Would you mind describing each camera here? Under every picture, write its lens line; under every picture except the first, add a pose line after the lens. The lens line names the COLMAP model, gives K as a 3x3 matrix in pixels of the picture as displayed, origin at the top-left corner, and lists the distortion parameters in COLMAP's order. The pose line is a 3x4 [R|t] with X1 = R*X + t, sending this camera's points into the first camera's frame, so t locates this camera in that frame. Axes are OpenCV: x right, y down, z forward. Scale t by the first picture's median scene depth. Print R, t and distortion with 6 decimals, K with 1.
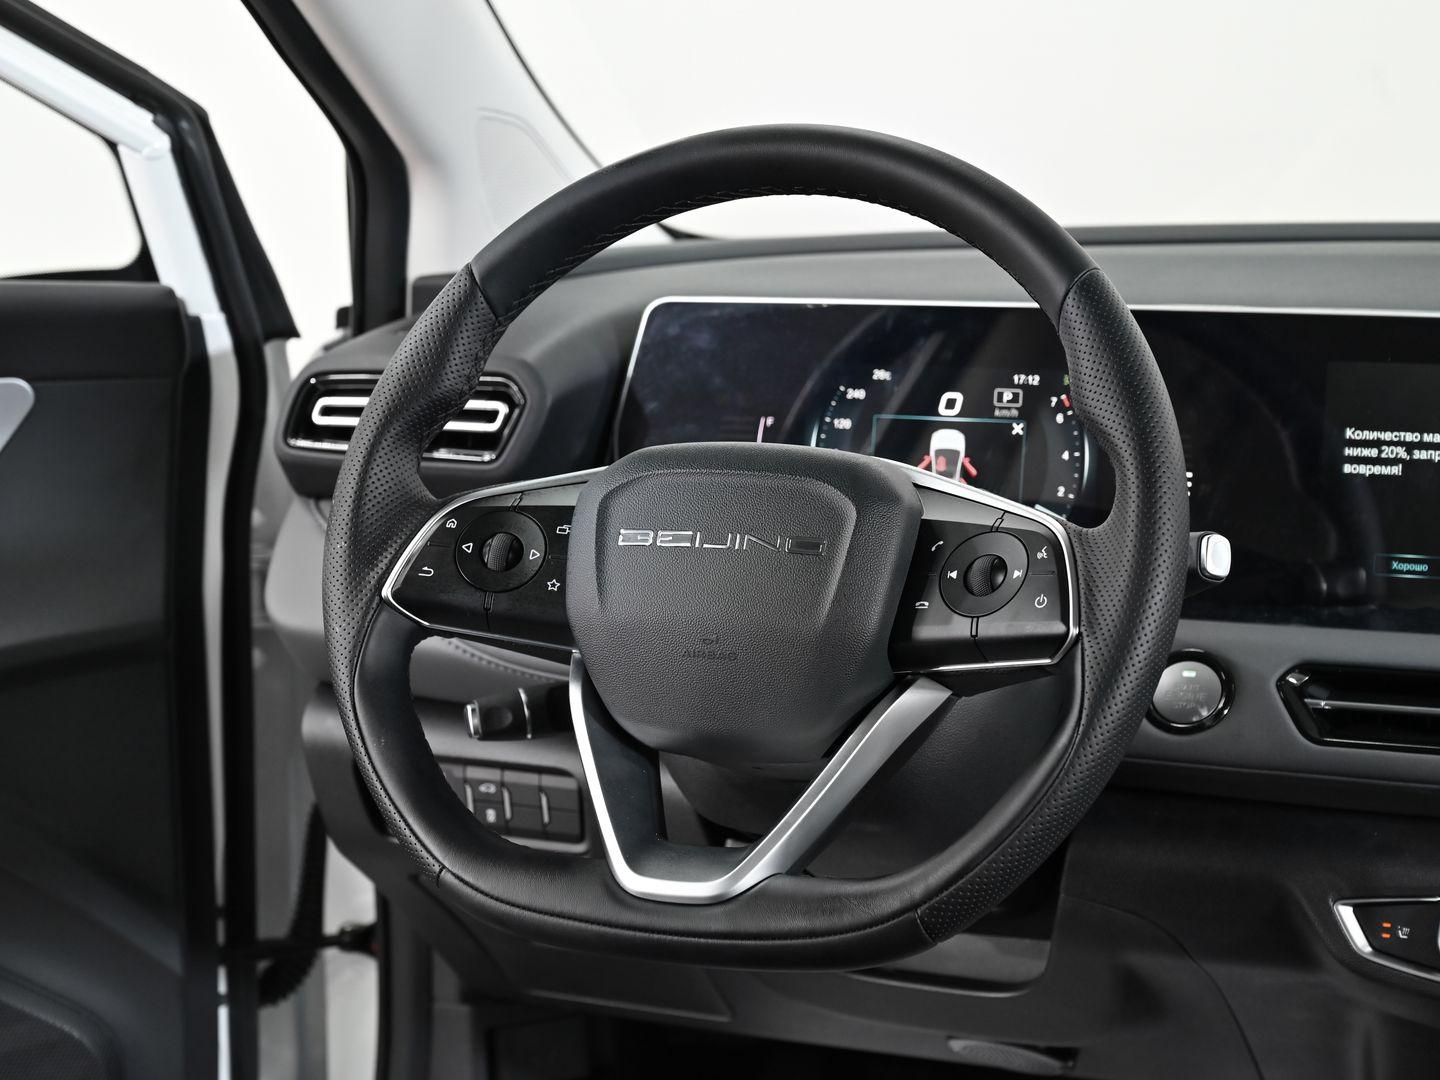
lens RADIAL K [[3067.4, 0, 729.8], [0, 3067.4, 544.6], [0, 0, 1]] dist [-0.043844, 0.000000]
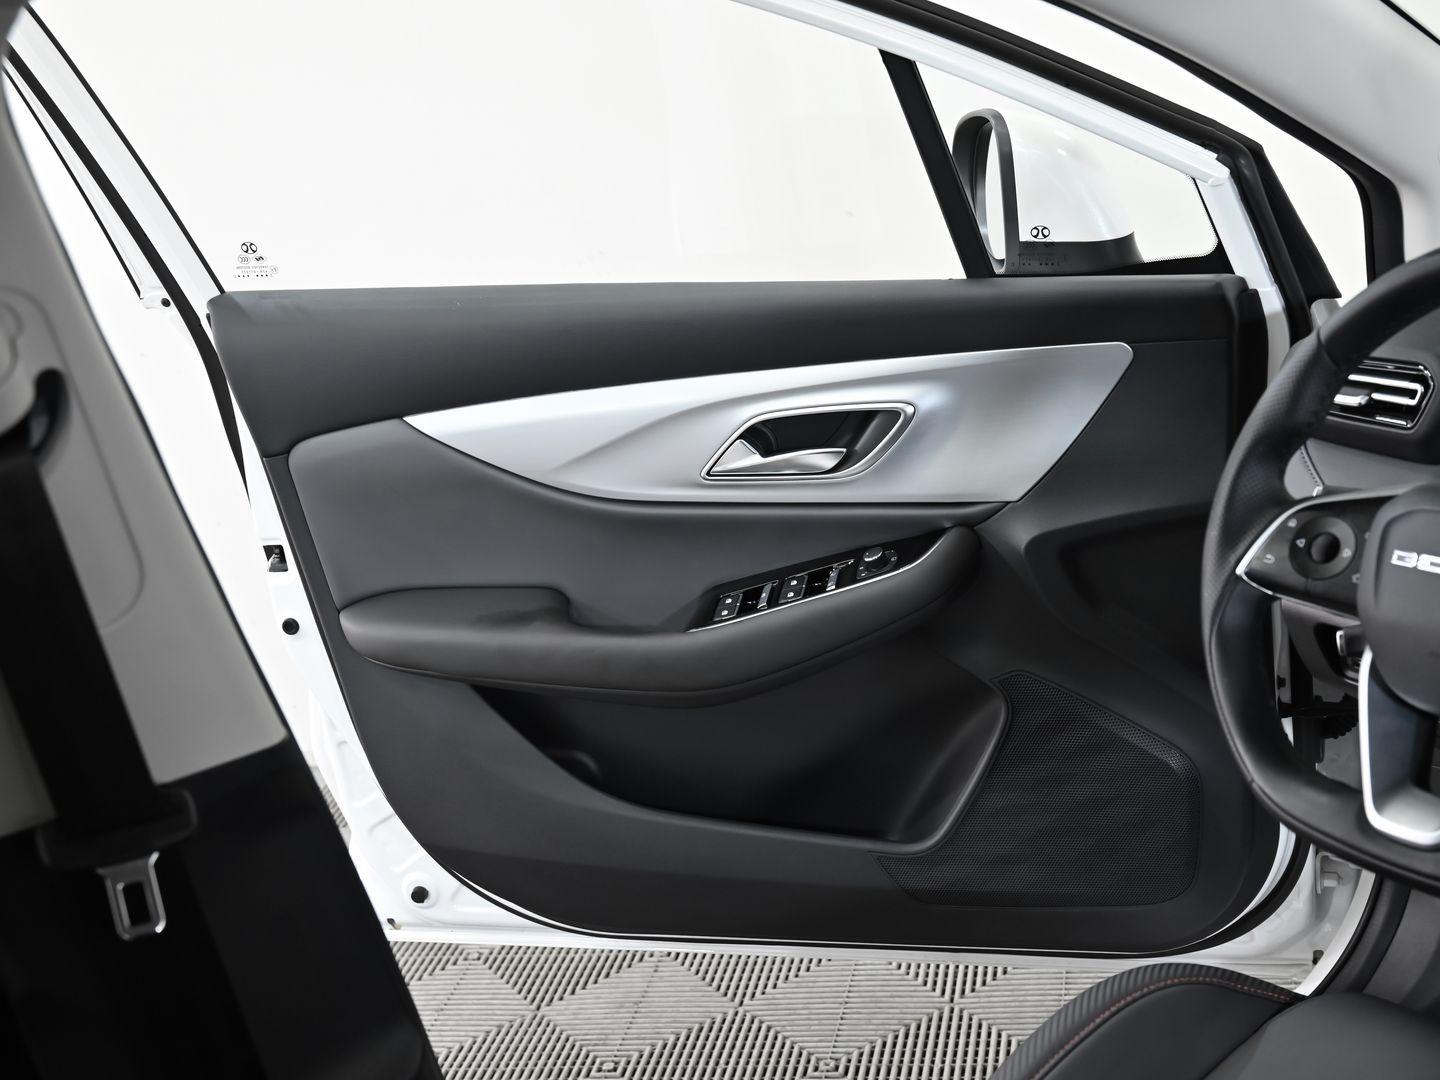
lens RADIAL K [[1877.6, 0, 719.8], [0, 1877.6, 536.4], [0, 0, 1]] dist [-0.010171, 0.000000]
pose [[0.803950, 0.075573, -0.589876, 0.188532], [0.027256, 0.986168, 0.163492, -0.137413], [0.594072, -0.147517, 0.790770, 0.170357]]
